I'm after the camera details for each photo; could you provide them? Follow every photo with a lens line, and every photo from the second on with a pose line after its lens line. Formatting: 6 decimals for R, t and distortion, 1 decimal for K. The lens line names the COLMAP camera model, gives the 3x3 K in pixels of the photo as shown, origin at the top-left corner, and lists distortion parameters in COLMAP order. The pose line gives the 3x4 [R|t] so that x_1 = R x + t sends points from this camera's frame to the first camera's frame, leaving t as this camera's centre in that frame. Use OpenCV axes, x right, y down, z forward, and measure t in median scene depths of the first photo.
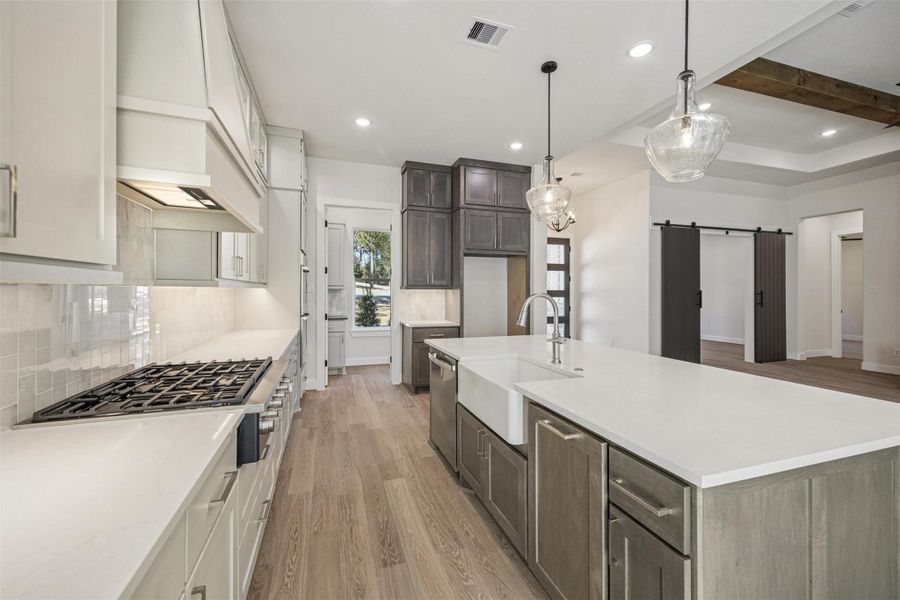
lens RADIAL K [[363.9, 0, 450.0], [0, 363.9, 300.0], [0, 0, 1]] dist [-0.000921, -0.000028]
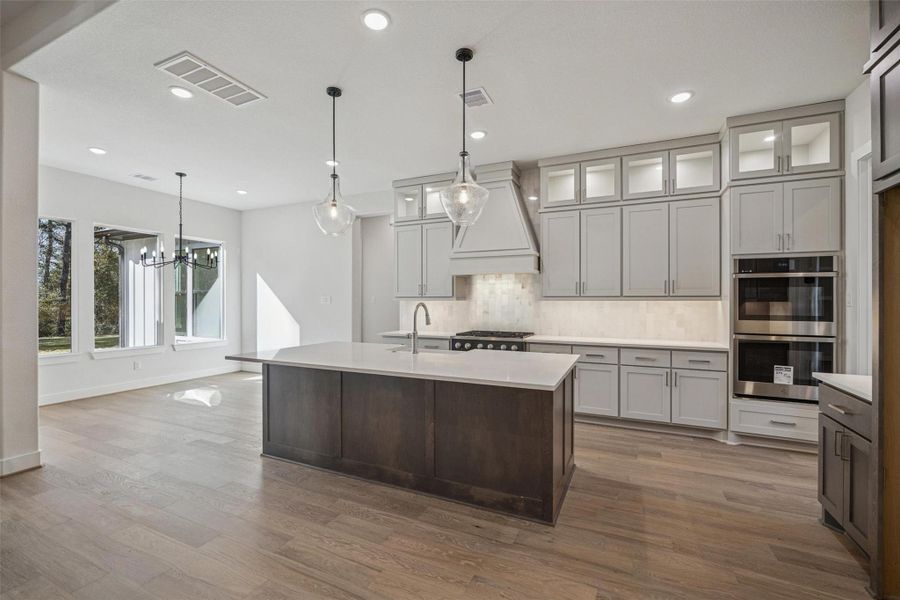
lens RADIAL K [[388.2, 0, 450.0], [0, 388.2, 300.0], [0, 0, 1]] dist [-0.001441, -0.000038]
pose [[-0.684096, -0.006769, -0.729360, 0.732177], [-0.022760, 0.999668, 0.012070, -0.029223], [0.729037, 0.024857, -0.684023, 1.195528]]
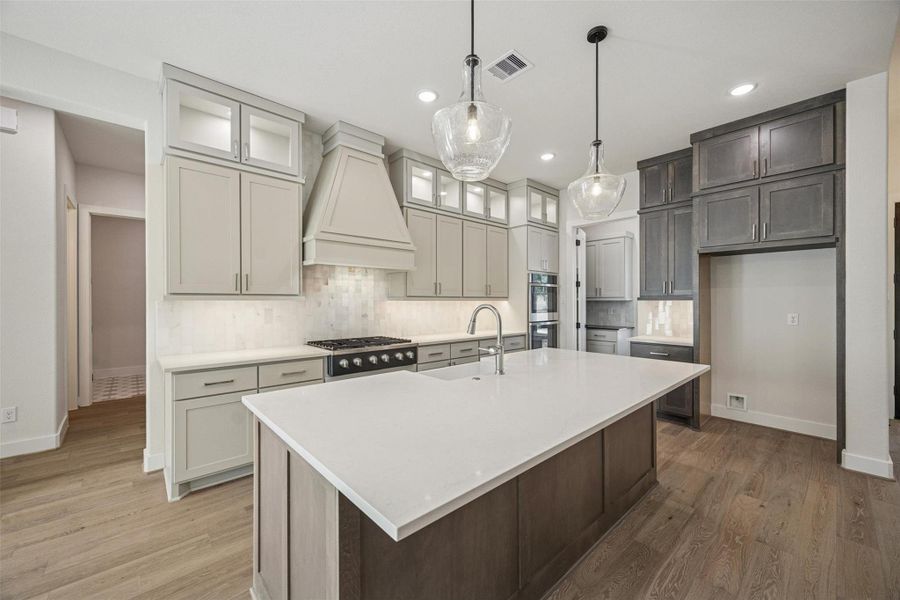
lens RADIAL K [[351.4, 0, 450.0], [0, 351.4, 300.0], [0, 0, 1]] dist [0.001904, 0.000271]
pose [[0.404882, -0.004732, -0.914357, 0.640562], [-0.020899, 0.999677, -0.014428, -0.009133], [0.914130, 0.024951, 0.404653, 0.264553]]
